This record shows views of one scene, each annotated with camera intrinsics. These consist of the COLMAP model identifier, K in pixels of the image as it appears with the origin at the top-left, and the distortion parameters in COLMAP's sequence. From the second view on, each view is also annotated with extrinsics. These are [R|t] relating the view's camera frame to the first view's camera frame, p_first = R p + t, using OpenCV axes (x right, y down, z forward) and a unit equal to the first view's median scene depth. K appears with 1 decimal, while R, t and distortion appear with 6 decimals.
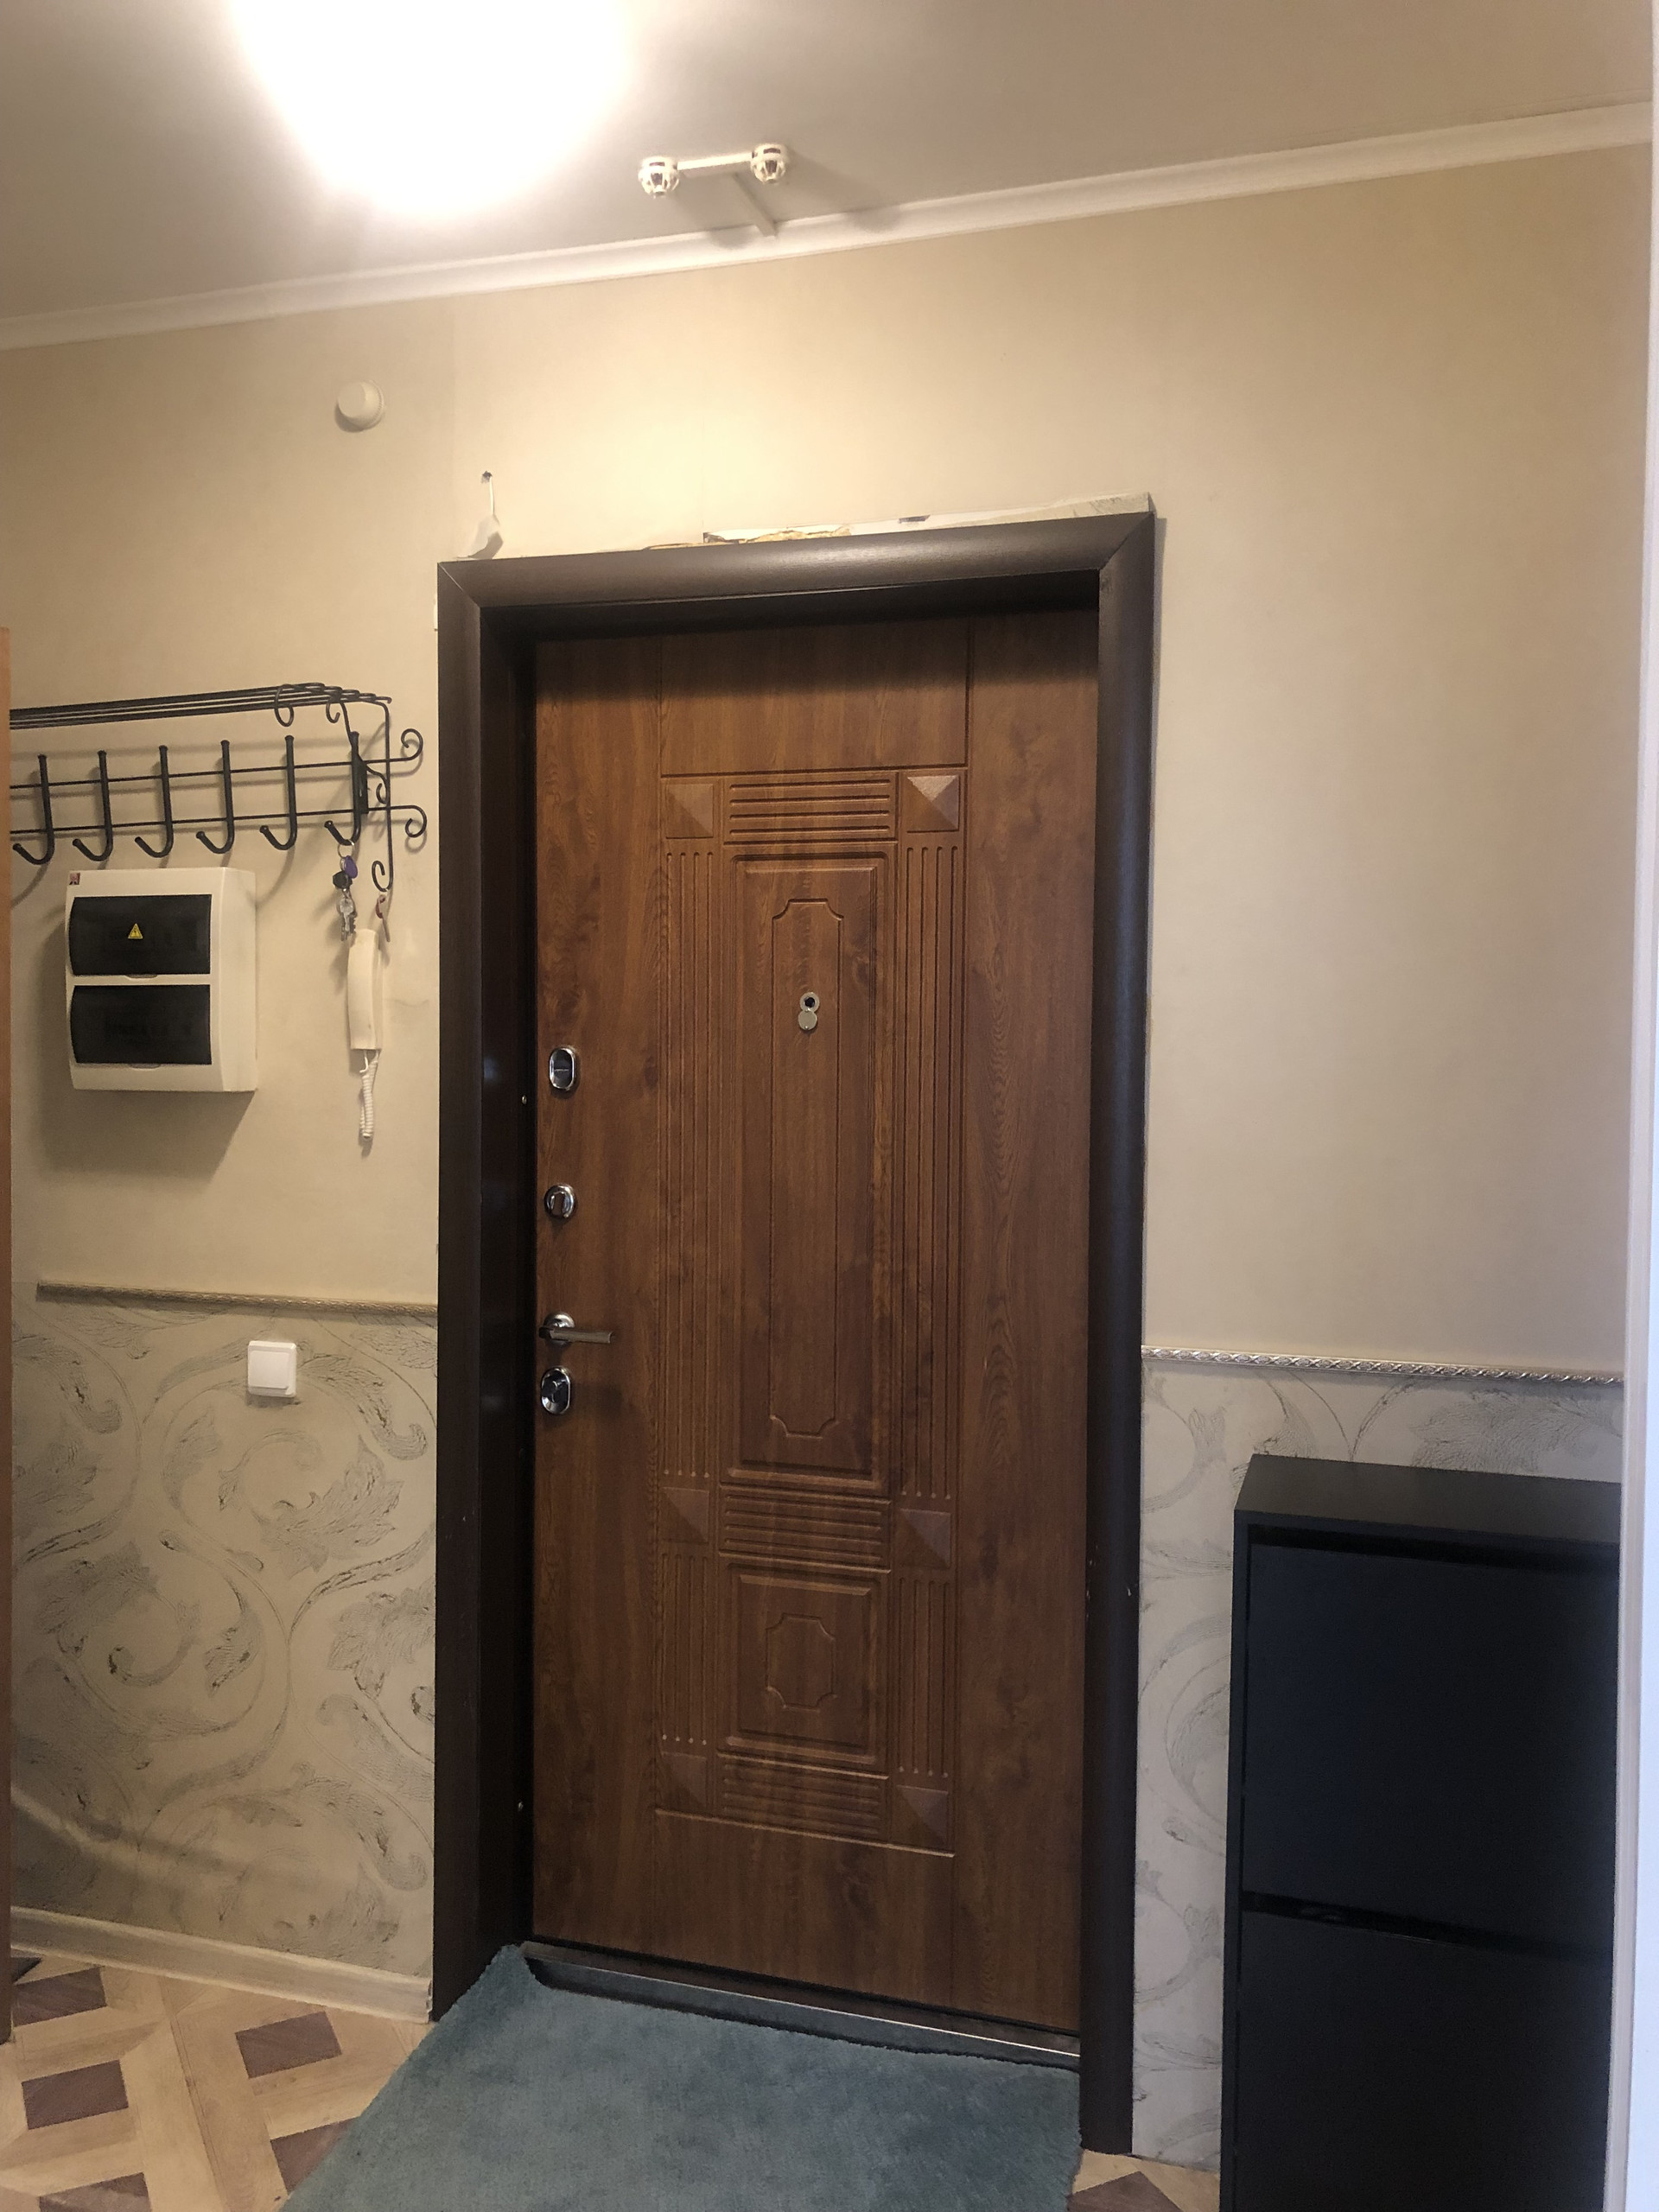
lens RADIAL K [[1817.9, 0, 827.8], [0, 1817.9, 1100.0], [0, 0, 1]] dist [0.034191, -0.042452]
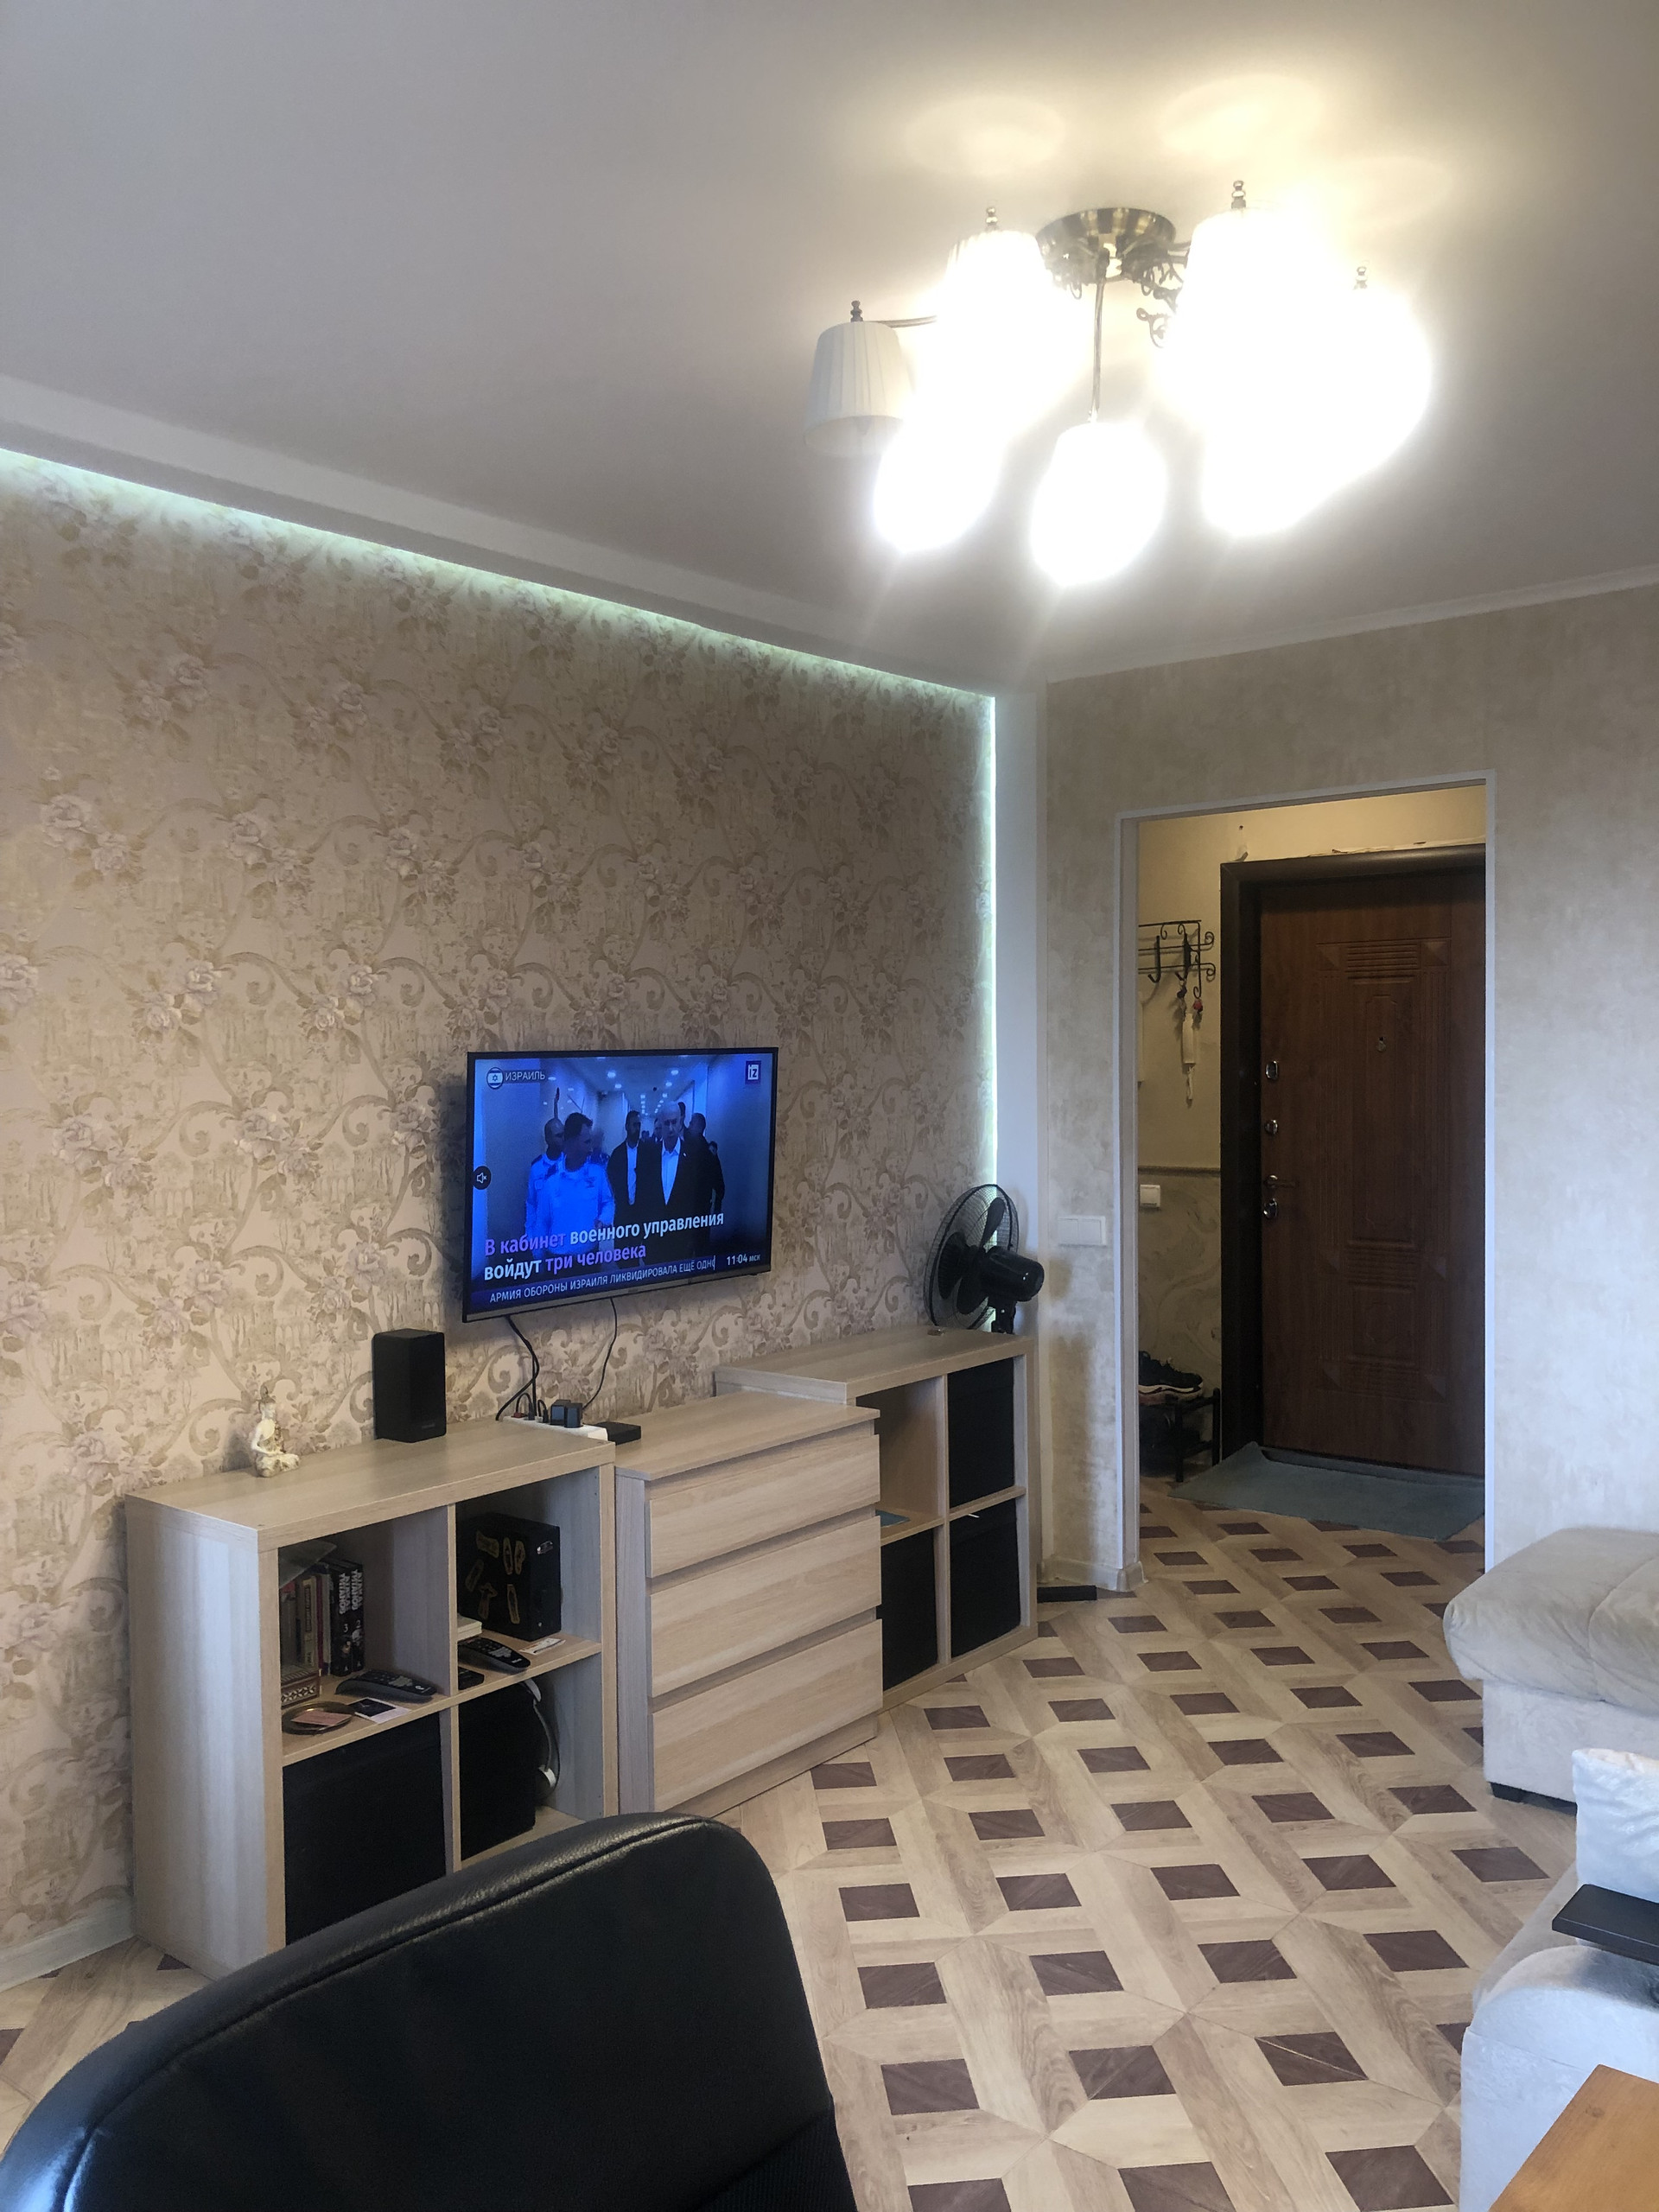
lens RADIAL K [[1817.9, 0, 817.2], [0, 1817.9, 1127.7], [0, 0, 1]] dist [0.034191, -0.042452]
pose [[0.930854, -0.007028, -0.365323, 0.168747], [0.005110, 0.999968, -0.006217, 0.070174], [0.365355, 0.003920, 0.930860, -1.434874]]
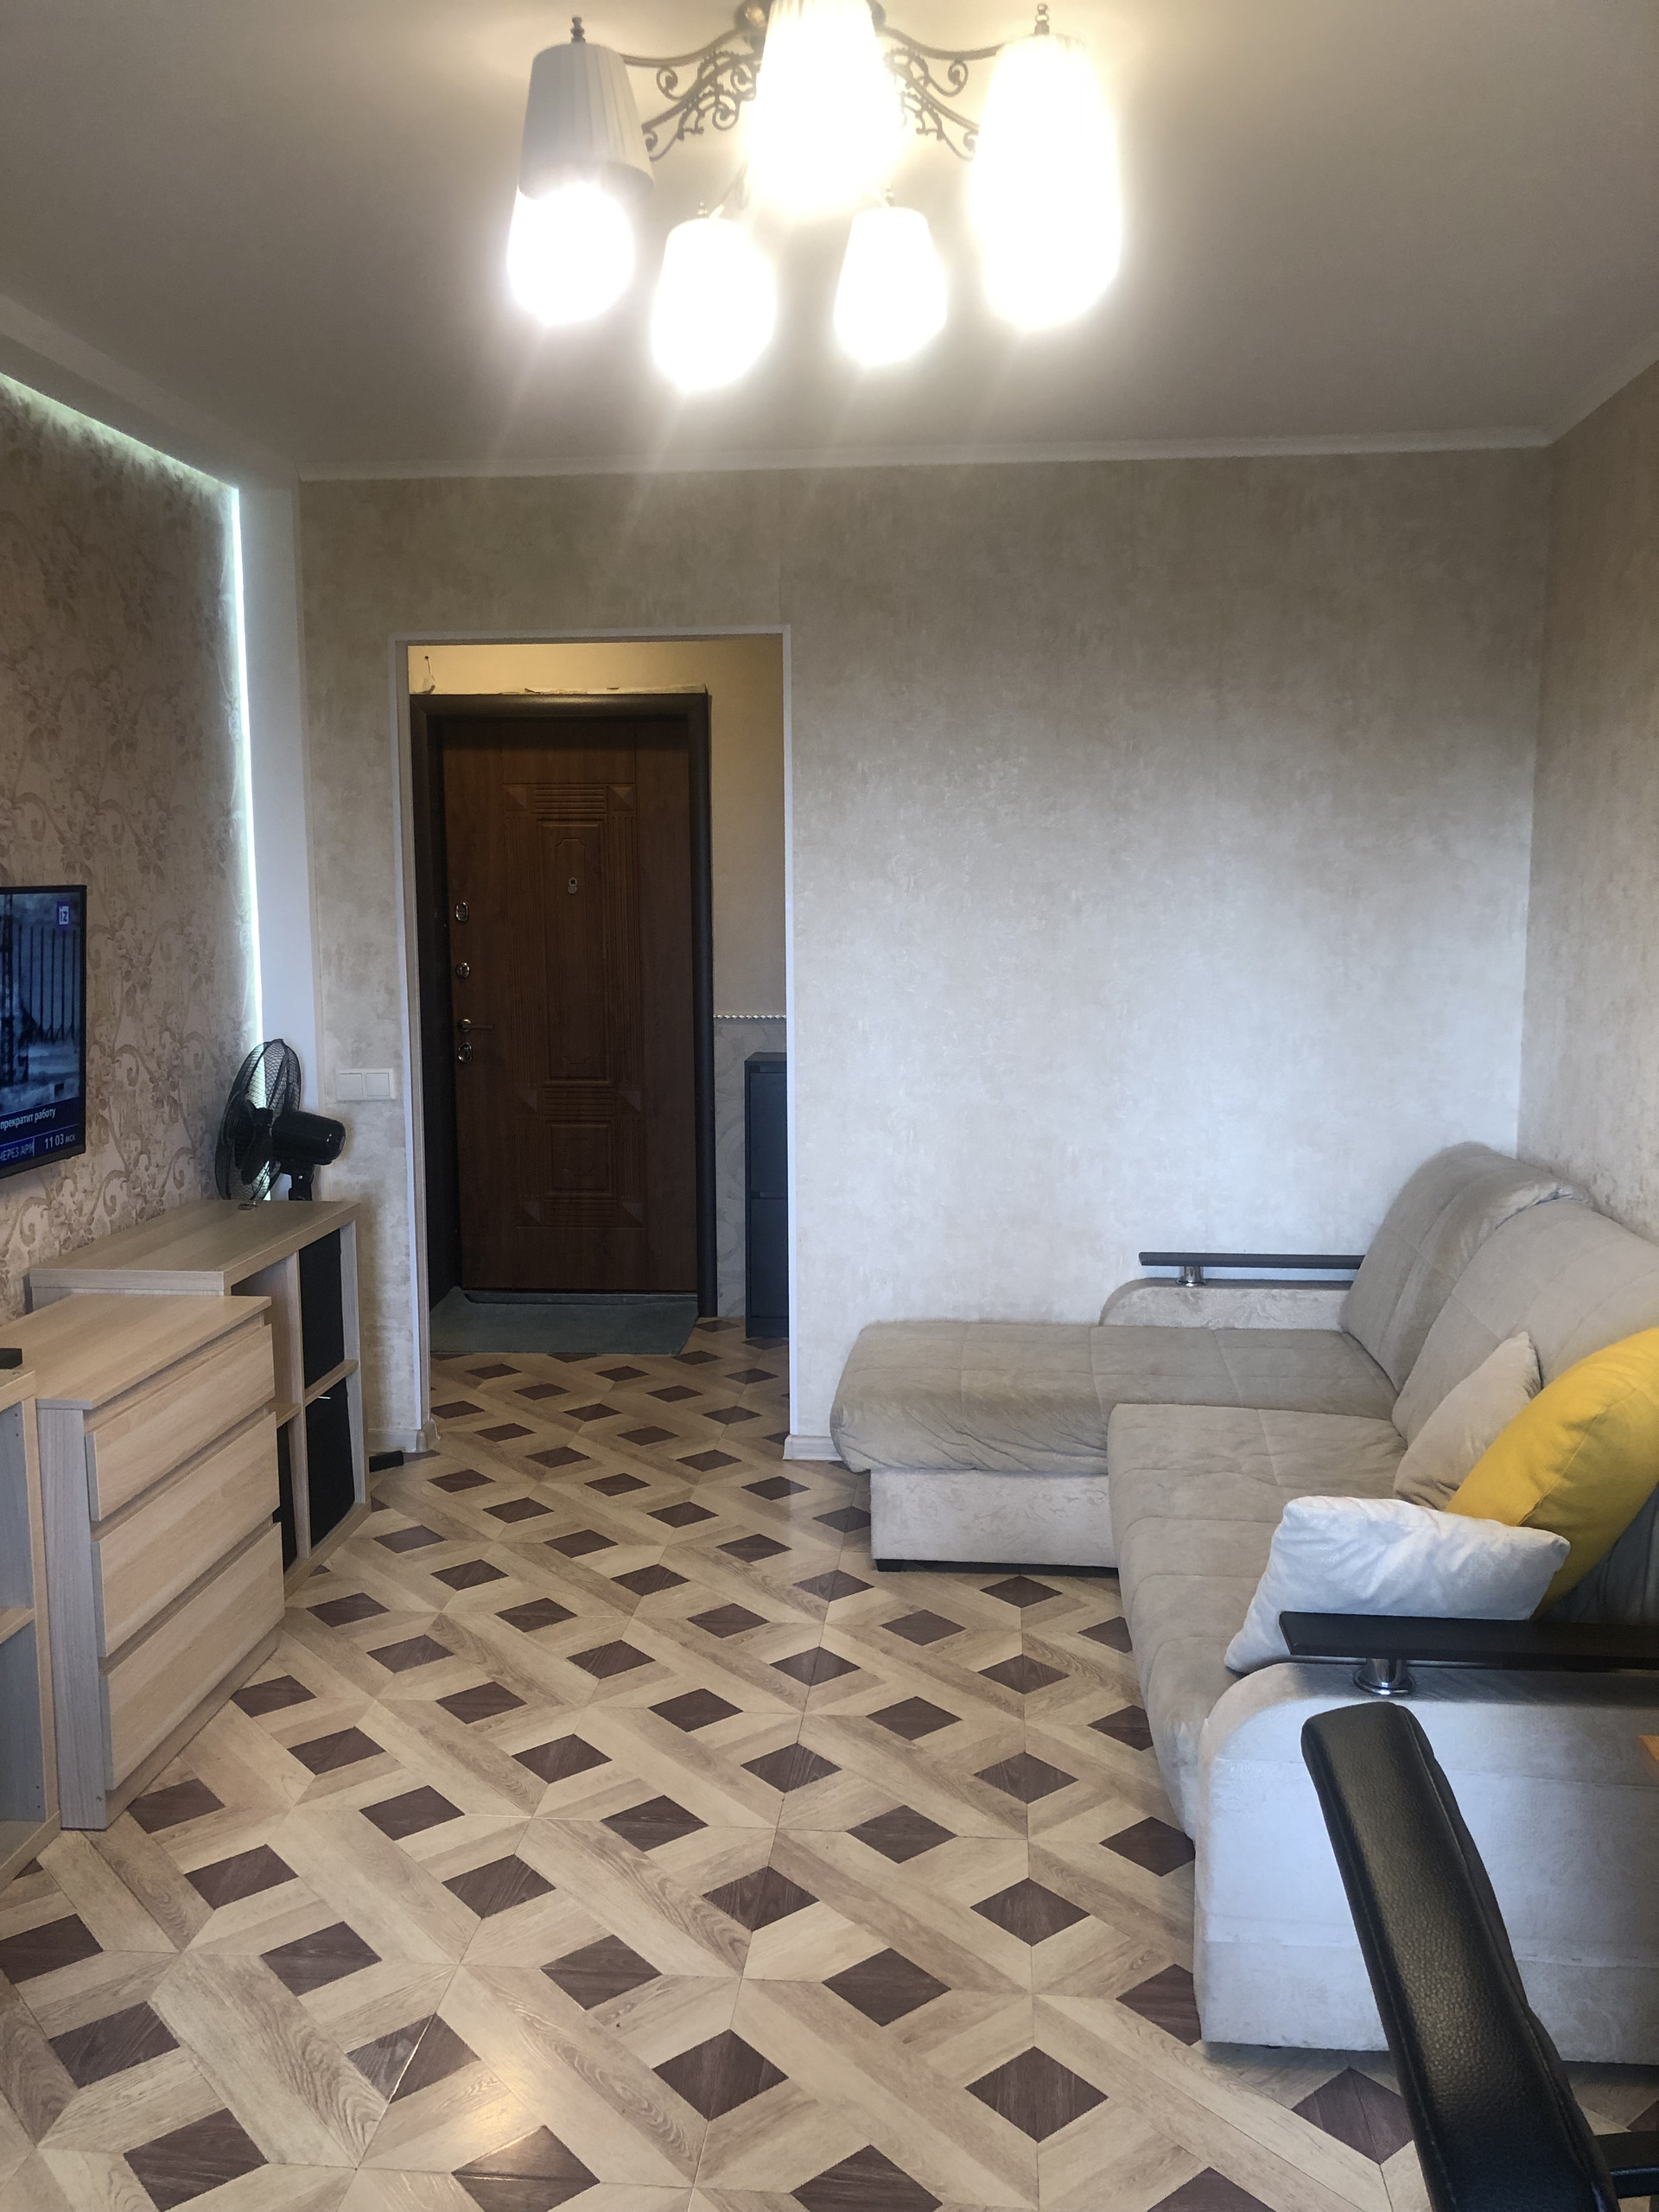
lens RADIAL K [[1817.9, 0, 836.3], [0, 1817.9, 1134.7], [0, 0, 1]] dist [0.034191, -0.042452]
pose [[0.974959, -0.045443, 0.217693, -0.205095], [0.025123, 0.995139, 0.095221, 0.057752], [-0.220962, -0.087367, 0.971361, -1.410082]]
